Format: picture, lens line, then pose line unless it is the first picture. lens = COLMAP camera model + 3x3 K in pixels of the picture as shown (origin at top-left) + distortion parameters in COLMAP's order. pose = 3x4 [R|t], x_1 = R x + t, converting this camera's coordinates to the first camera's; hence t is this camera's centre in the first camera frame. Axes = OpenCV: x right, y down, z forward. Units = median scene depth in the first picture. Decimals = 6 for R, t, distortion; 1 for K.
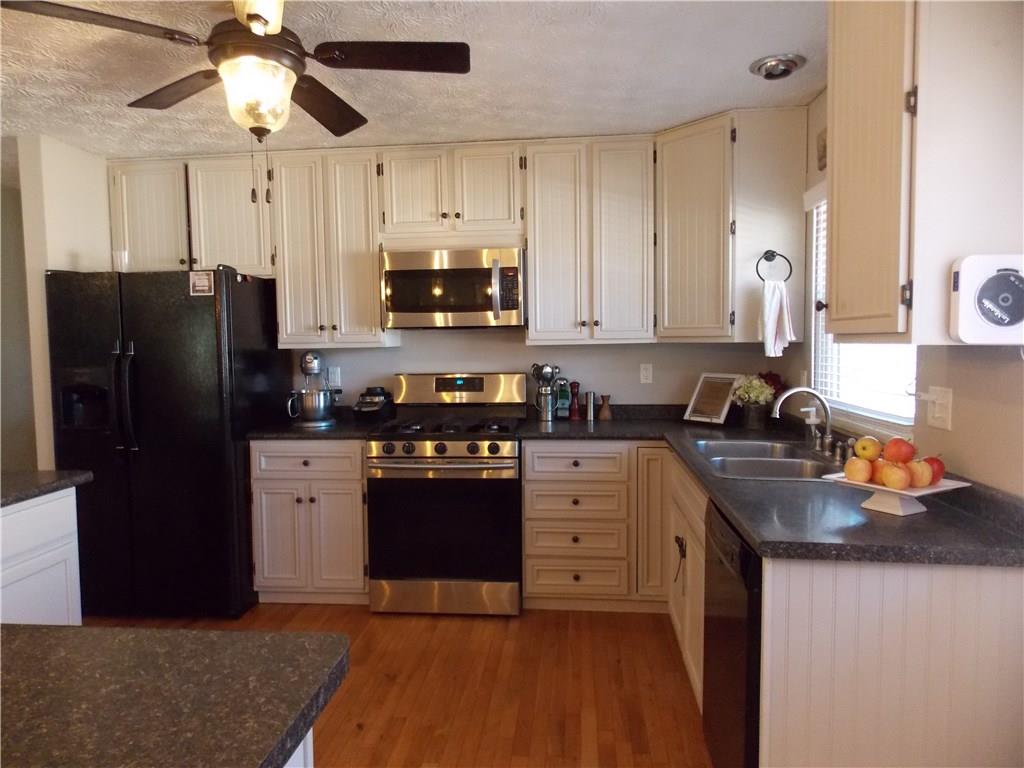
lens RADIAL K [[676.7, 0, 512.0], [0, 676.7, 379.2], [0, 0, 1]] dist [0.000891, 0.003883]
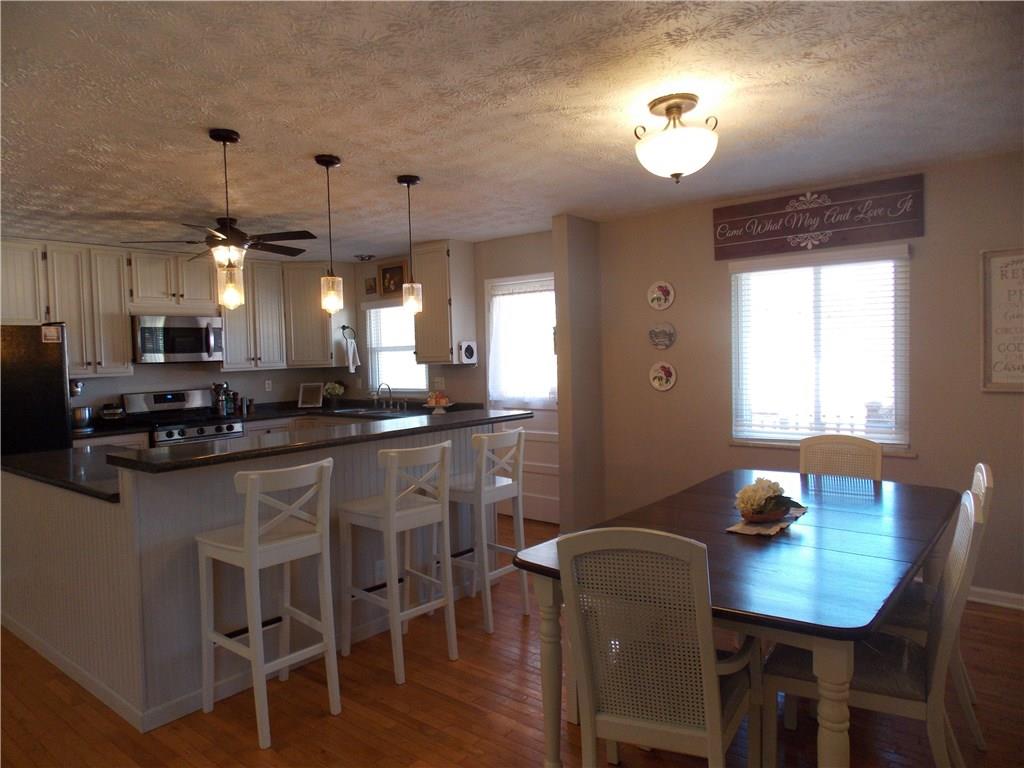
lens RADIAL K [[676.7, 0, 511.7], [0, 676.7, 382.3], [0, 0, 1]] dist [0.000891, 0.003883]
pose [[0.546906, -0.039359, 0.836268, -1.035823], [0.074493, 0.997220, -0.001784, 0.036283], [-0.833873, 0.063272, 0.548317, -0.585513]]
